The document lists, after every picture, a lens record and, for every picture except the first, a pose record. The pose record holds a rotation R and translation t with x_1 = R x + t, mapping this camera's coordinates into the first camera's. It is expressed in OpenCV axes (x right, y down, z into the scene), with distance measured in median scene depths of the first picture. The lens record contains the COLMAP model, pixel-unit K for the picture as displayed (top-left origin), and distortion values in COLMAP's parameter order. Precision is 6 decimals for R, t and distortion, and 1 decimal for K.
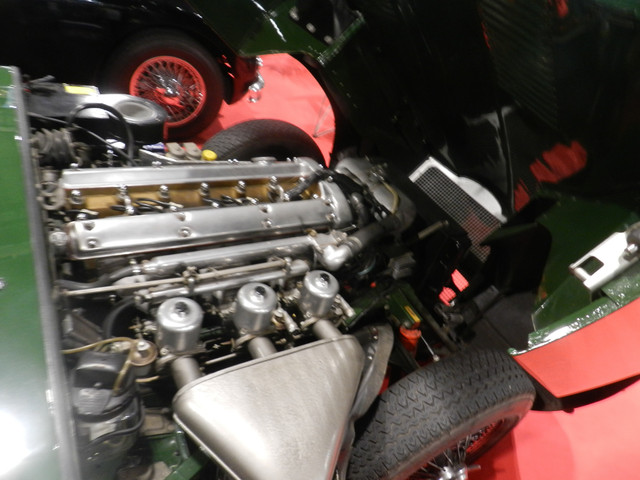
lens RADIAL K [[429.0, 0, 317.2], [0, 429.0, 241.7], [0, 0, 1]] dist [0.006966, -0.002981]
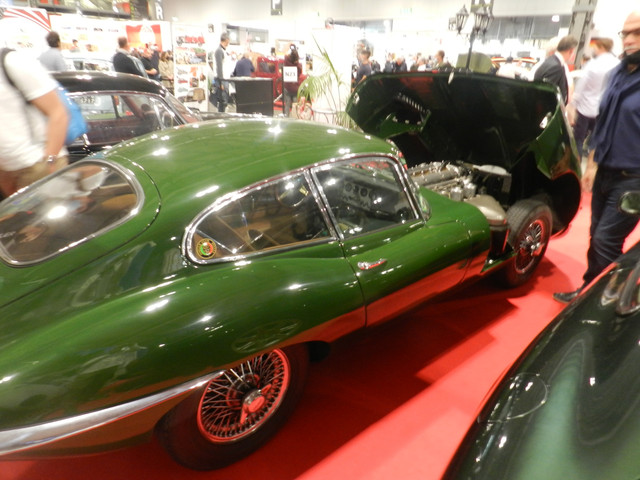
lens RADIAL K [[429.0, 0, 317.2], [0, 429.0, 241.7], [0, 0, 1]] dist [0.006966, -0.002981]
pose [[0.954662, -0.278411, 0.105391, -1.252602], [0.296083, 0.924763, -0.239057, 0.750030], [-0.030905, 0.259423, 0.965269, -1.544745]]
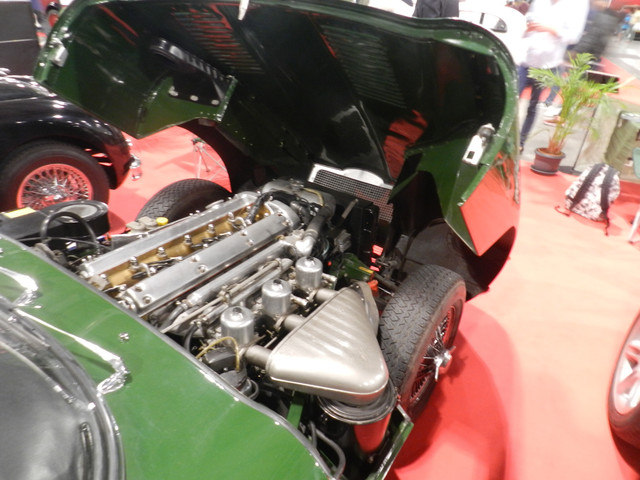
lens RADIAL K [[429.0, 0, 317.2], [0, 429.0, 241.7], [0, 0, 1]] dist [0.006966, -0.002981]
pose [[0.877438, -0.390120, 0.279121, -0.273240], [0.412060, 0.910886, -0.022219, 0.062377], [-0.245579, 0.134511, 0.959999, -0.273383]]
